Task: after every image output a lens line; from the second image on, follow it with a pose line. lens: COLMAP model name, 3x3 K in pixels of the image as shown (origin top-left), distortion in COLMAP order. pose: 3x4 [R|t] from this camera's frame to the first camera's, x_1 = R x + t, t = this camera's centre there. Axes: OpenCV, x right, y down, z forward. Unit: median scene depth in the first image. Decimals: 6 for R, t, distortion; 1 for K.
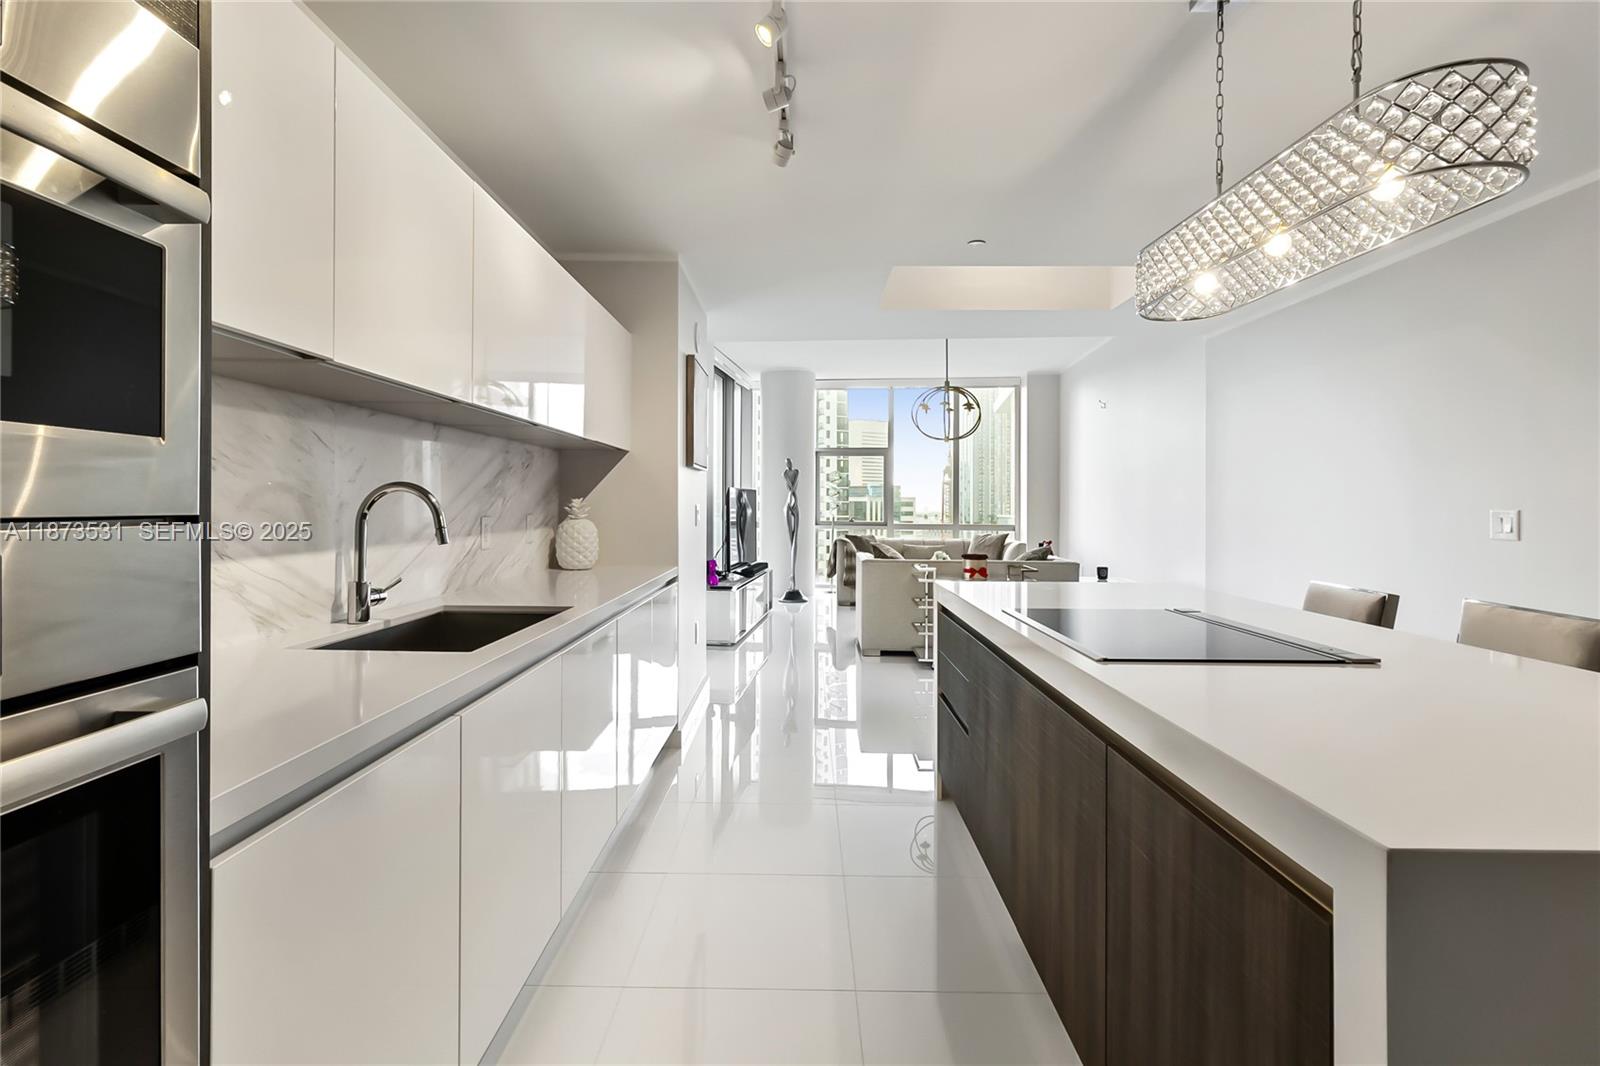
lens RADIAL K [[765.7, 0, 814.4], [0, 765.7, 502.7], [0, 0, 1]] dist [0.019665, 0.000368]
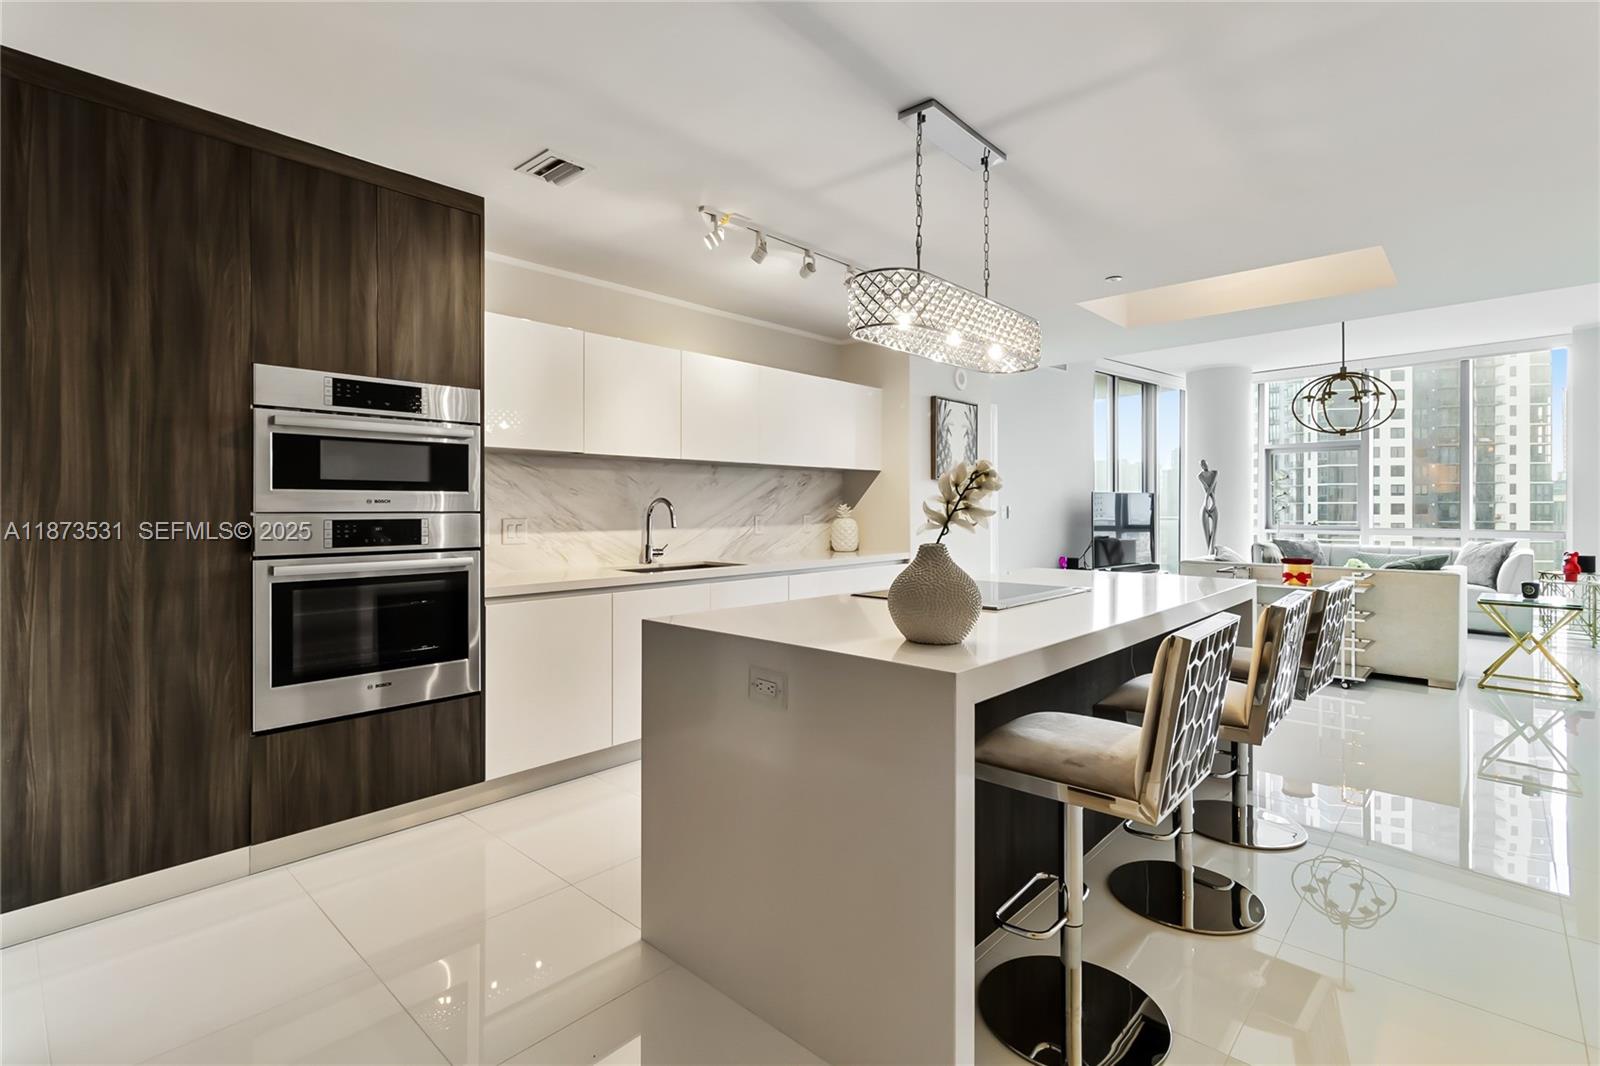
lens RADIAL K [[765.7, 0, 814.4], [0, 765.7, 502.7], [0, 0, 1]] dist [0.019665, 0.000368]
pose [[0.748327, -0.010743, -0.663243, 0.623078], [0.007263, 0.999942, -0.008001, 0.002736], [0.663290, 0.001170, 0.748361, -0.155108]]
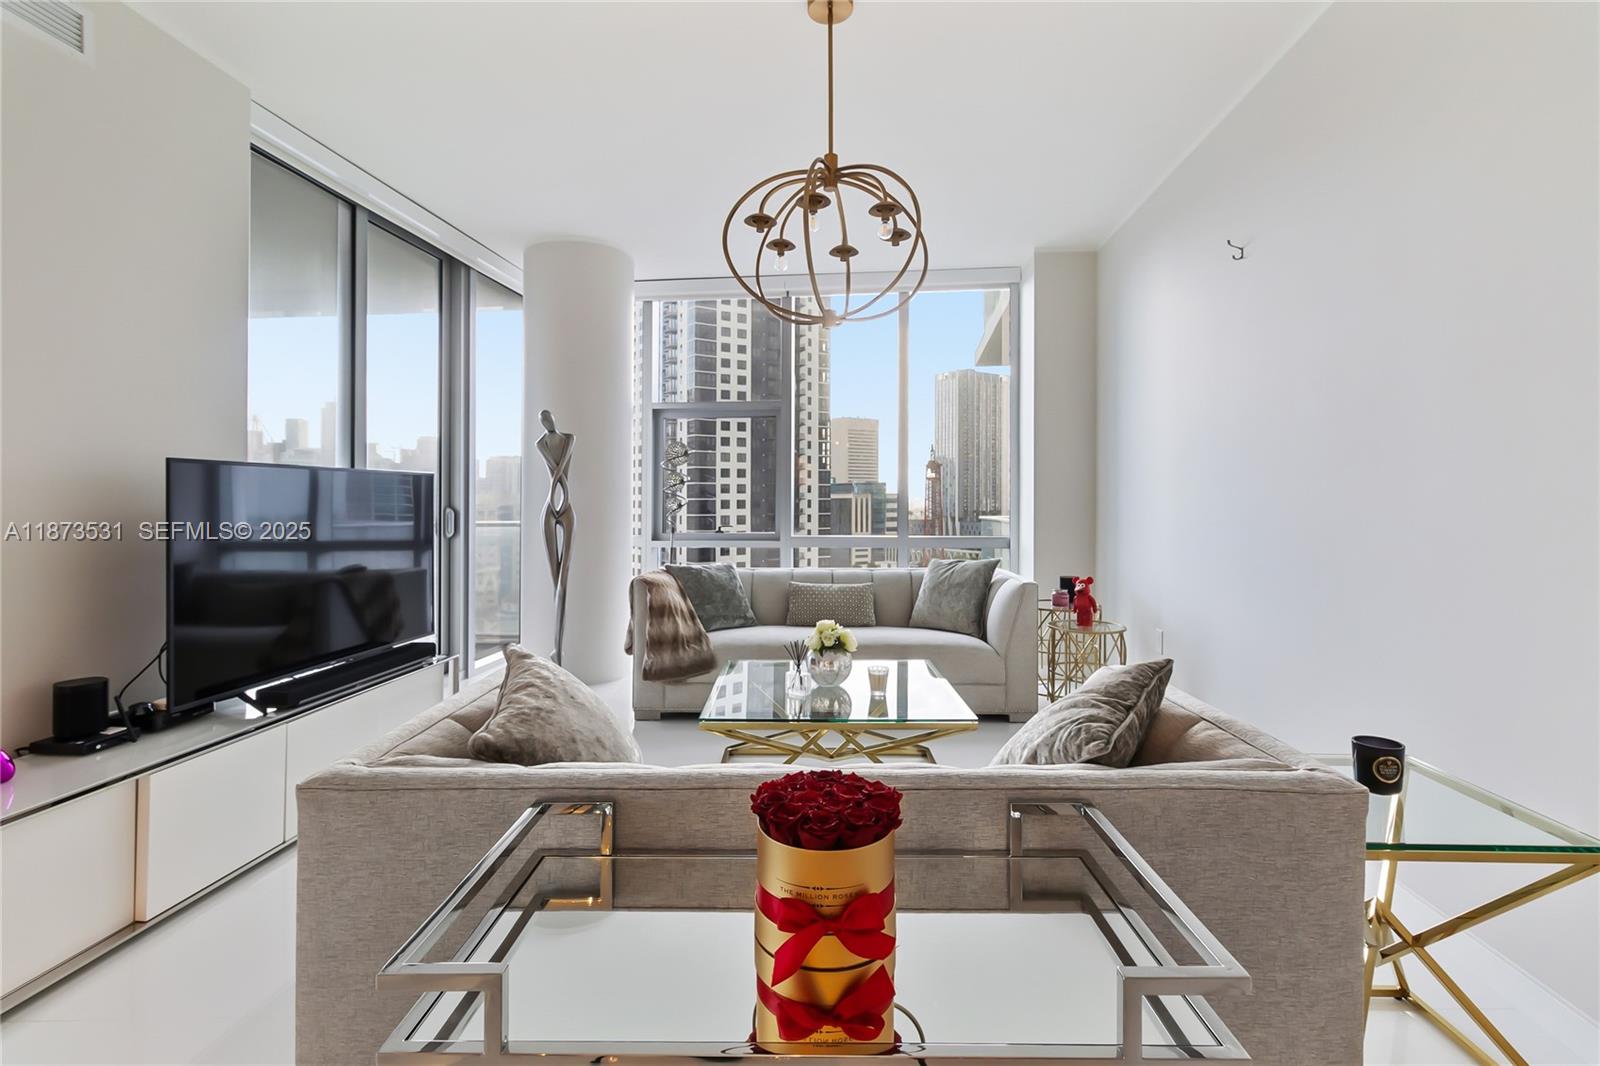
lens RADIAL K [[765.7, 0, 814.4], [0, 765.7, 502.7], [0, 0, 1]] dist [0.019665, 0.000368]
pose [[0.999808, -0.006922, 0.018312, 0.321312], [0.006861, 0.999971, 0.003376, 0.000759], [-0.018335, -0.003250, 0.999827, 1.303675]]
